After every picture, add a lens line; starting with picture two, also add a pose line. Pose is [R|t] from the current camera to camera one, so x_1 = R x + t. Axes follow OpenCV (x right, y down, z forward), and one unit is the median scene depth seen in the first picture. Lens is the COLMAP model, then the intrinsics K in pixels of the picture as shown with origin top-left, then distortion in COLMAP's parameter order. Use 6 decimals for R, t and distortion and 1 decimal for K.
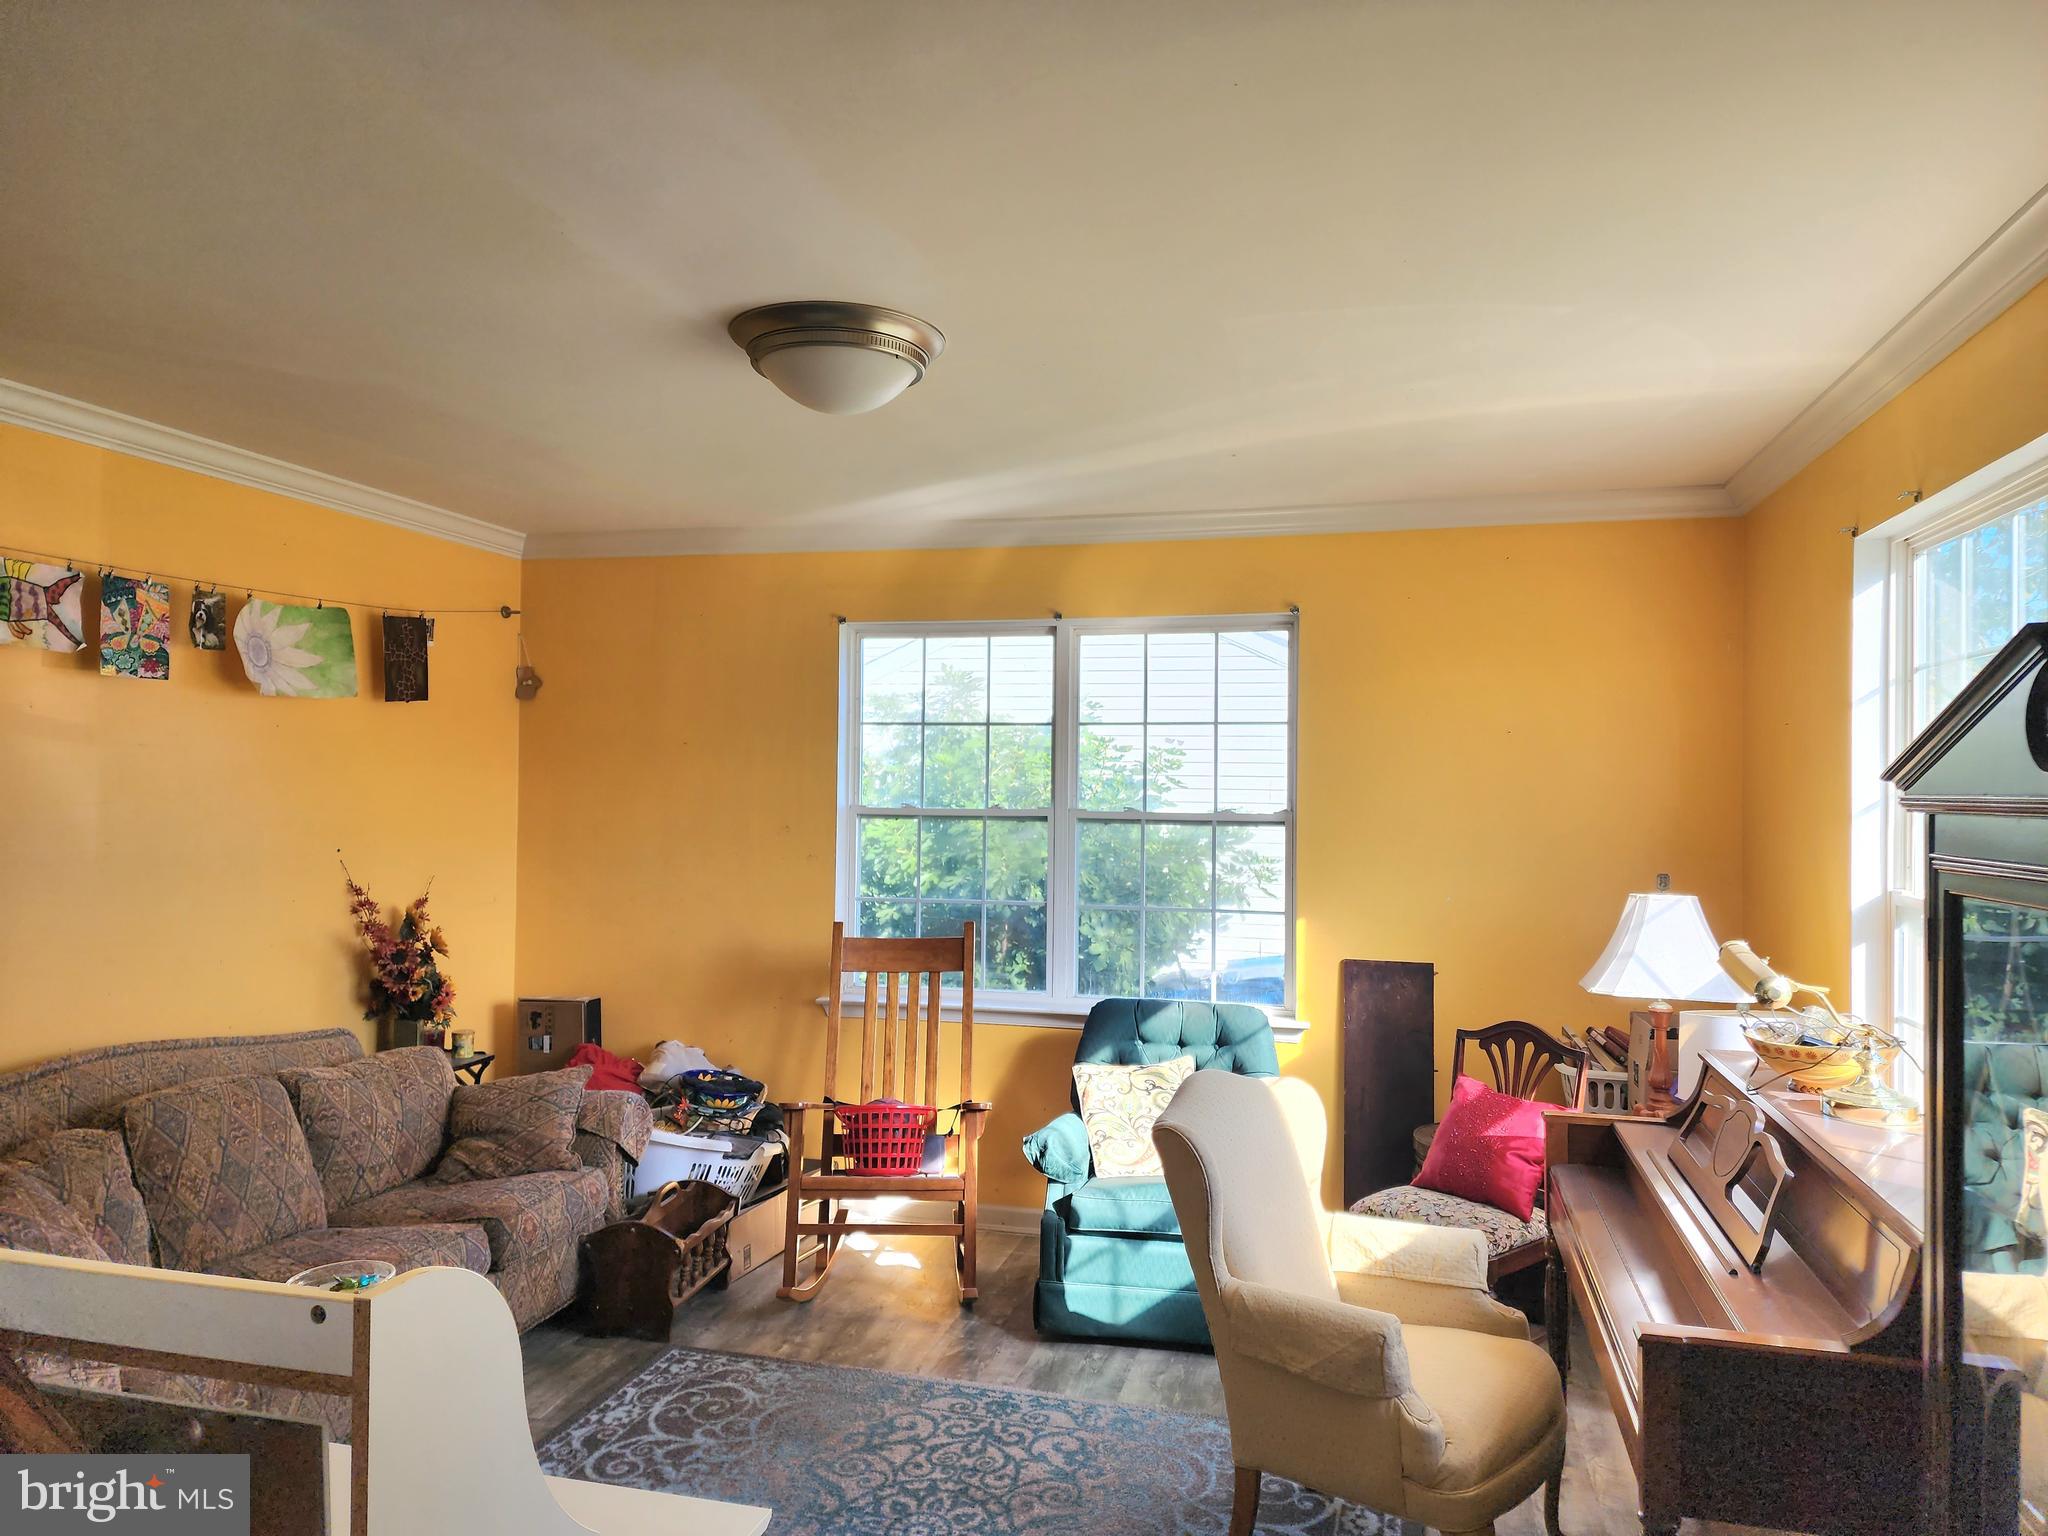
lens RADIAL K [[1358.9, 0, 1059.4], [0, 1358.9, 779.7], [0, 0, 1]] dist [0.083038, -0.084550]
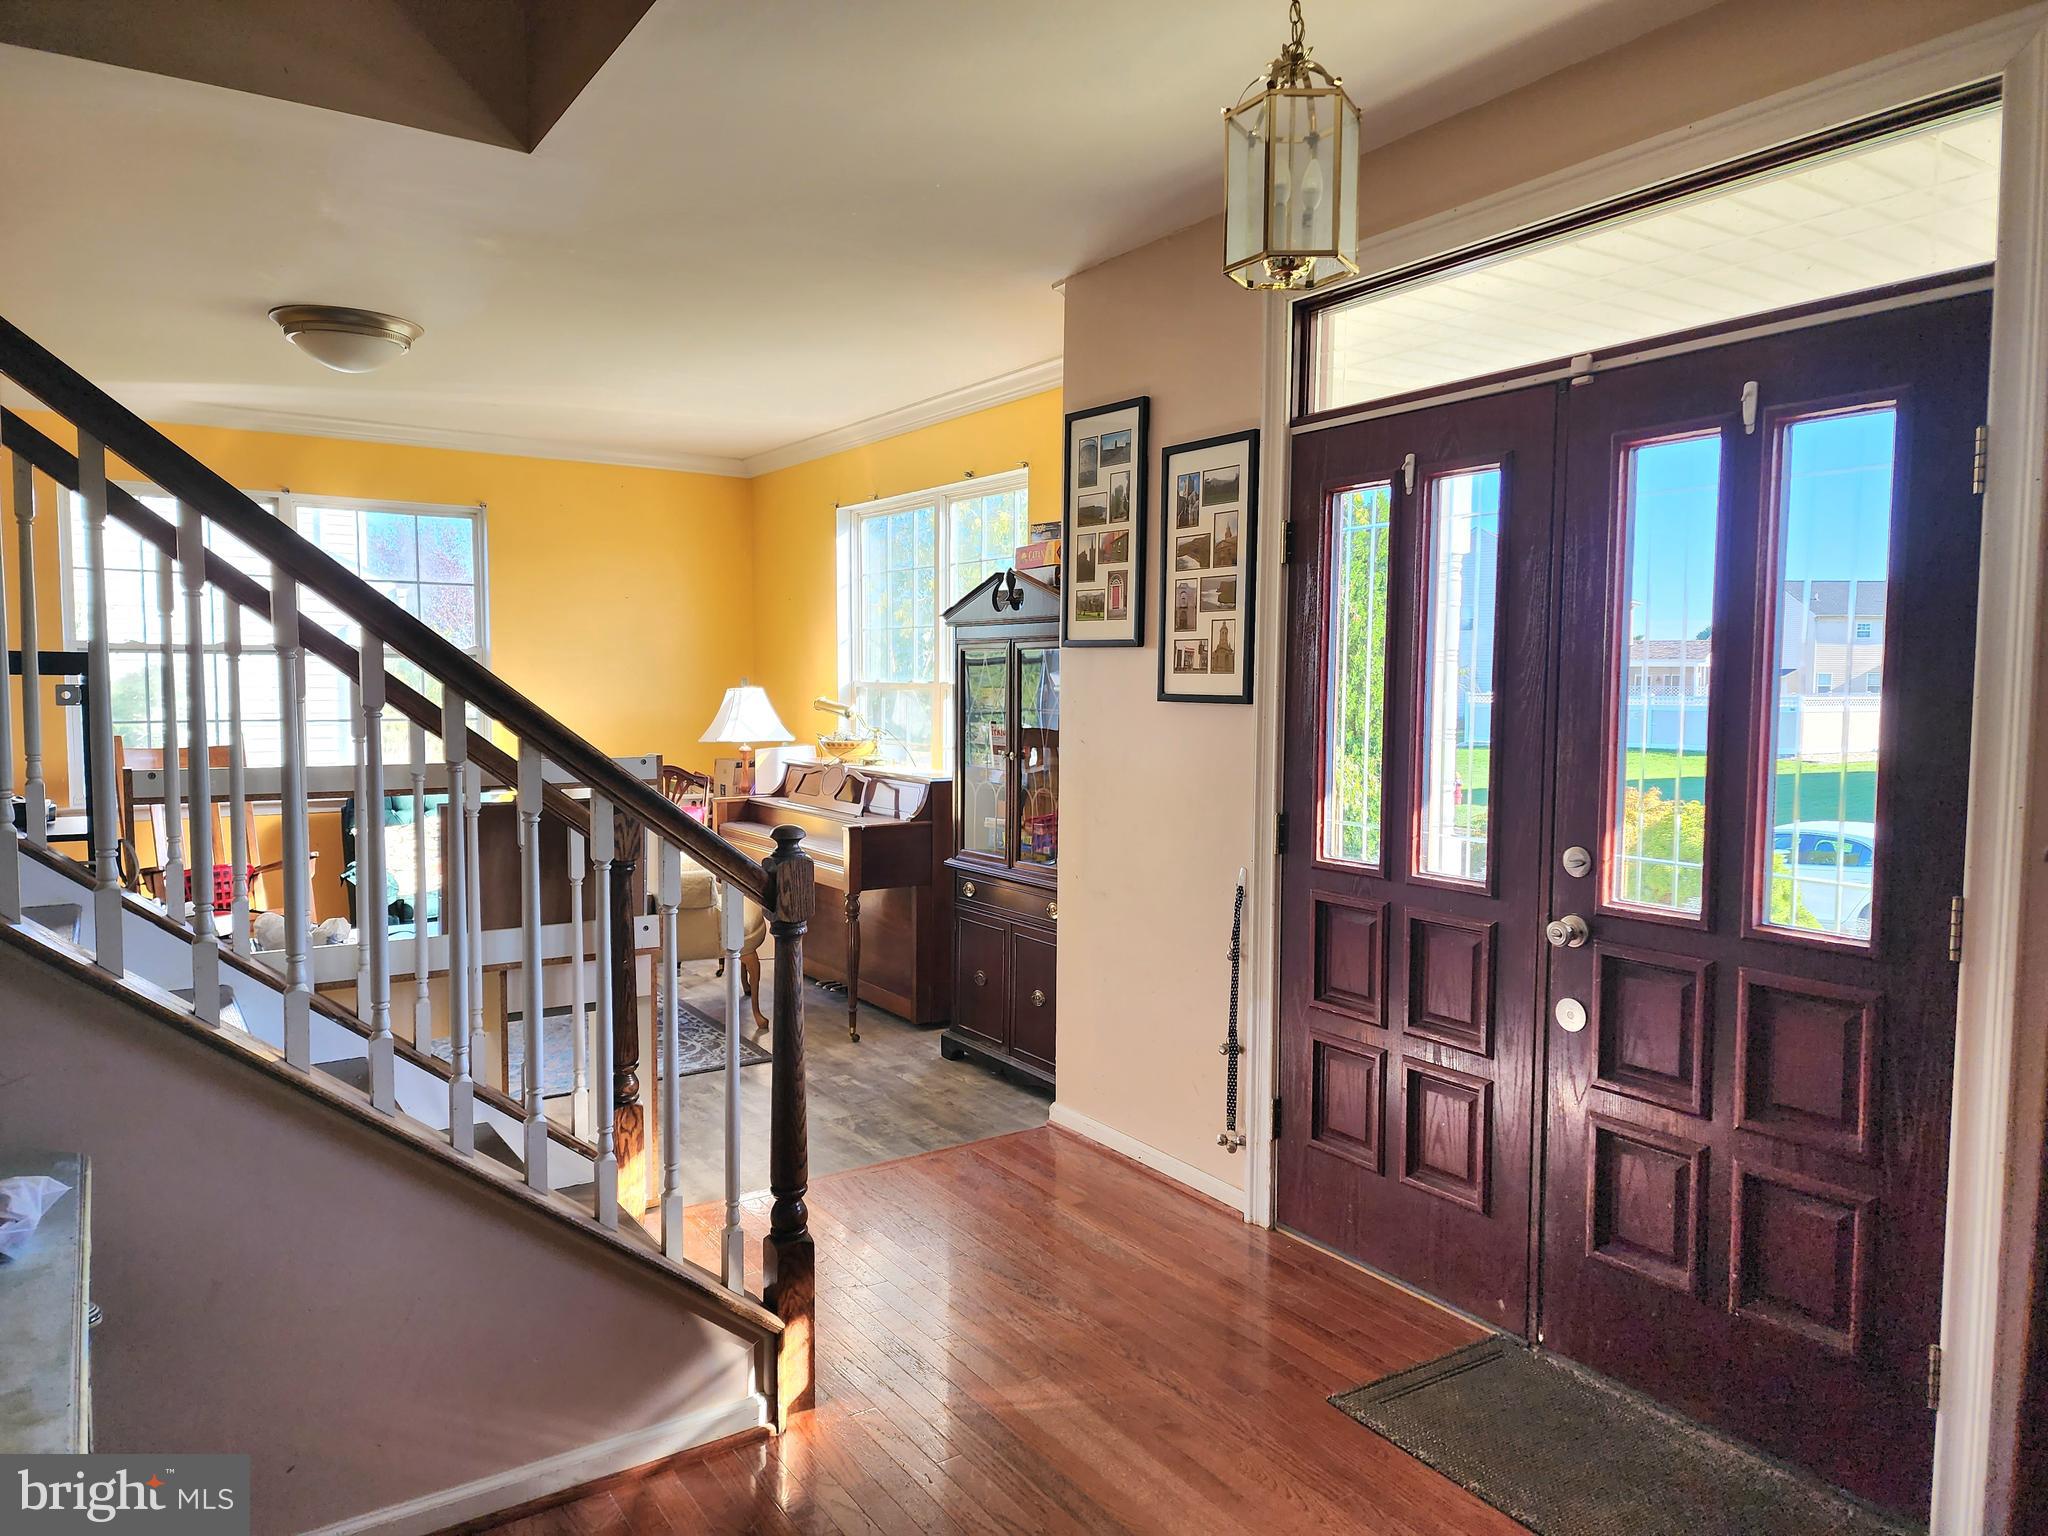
lens RADIAL K [[1347.6, 0, 1025.7], [0, 1347.6, 757.4], [0, 0, 1]] dist [0.097772, -0.085208]
pose [[0.674917, -0.048465, 0.736300, -0.620333], [-0.005241, 0.997501, 0.070463, 0.041939], [-0.737875, -0.051416, 0.672977, -0.484775]]
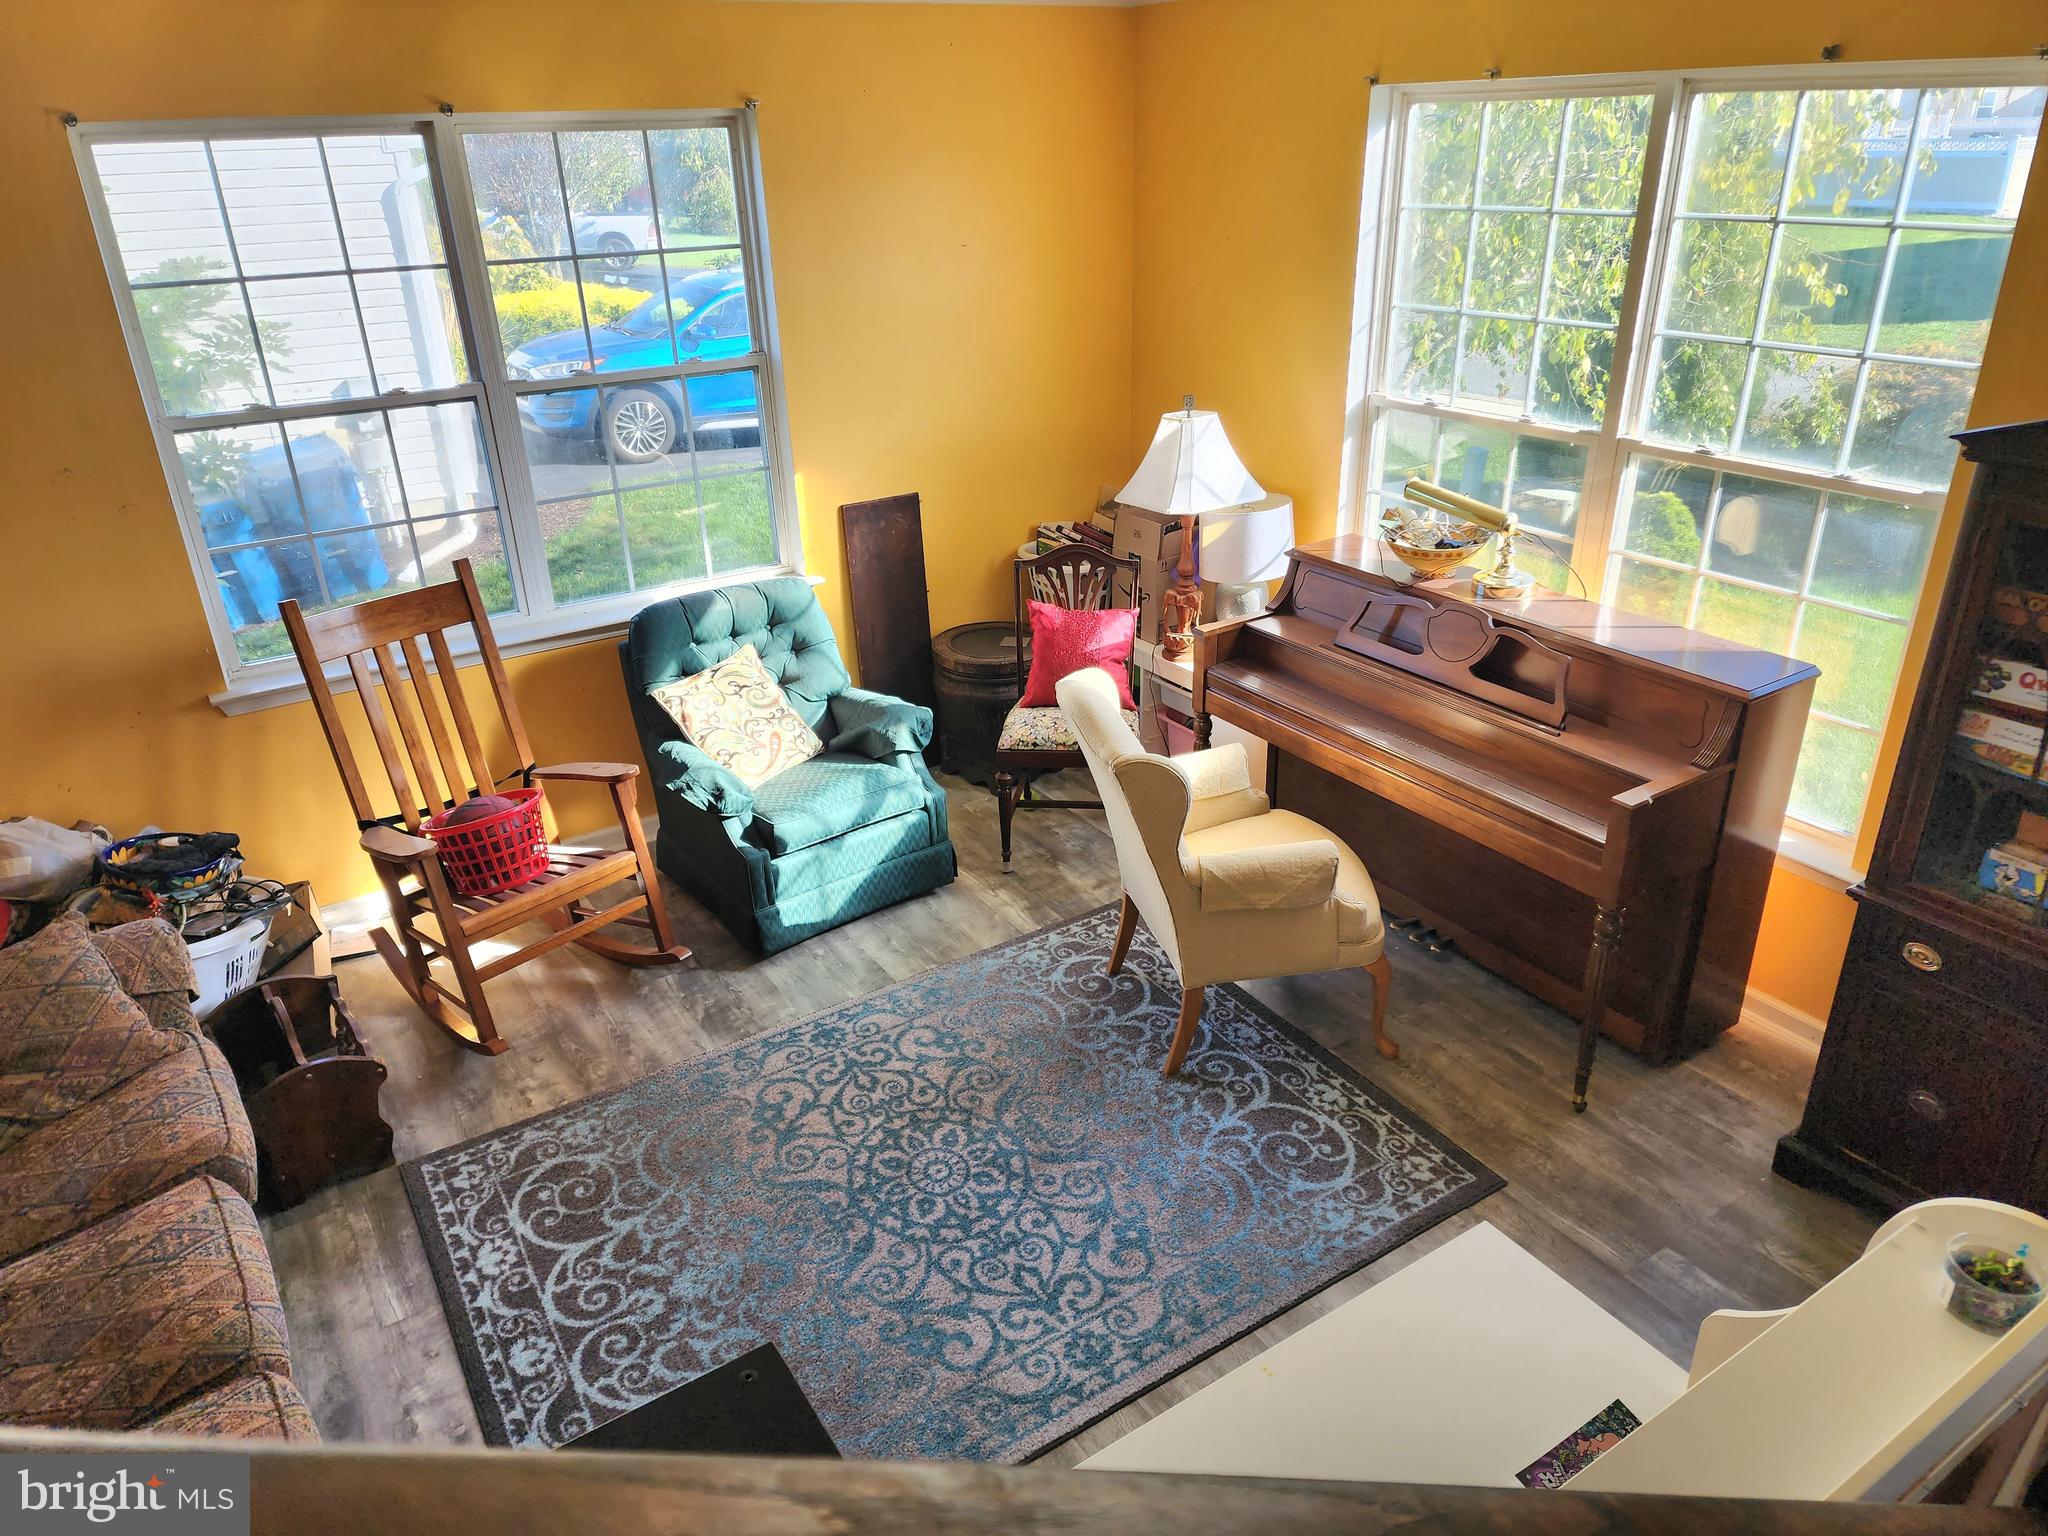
lens RADIAL K [[1347.6, 0, 1025.7], [0, 1347.6, 757.4], [0, 0, 1]] dist [0.097772, -0.085208]
pose [[0.685283, -0.333176, 0.647596, -0.472857], [0.029853, 0.901321, 0.432123, -0.148336], [-0.727665, -0.276794, 0.627606, 0.283819]]
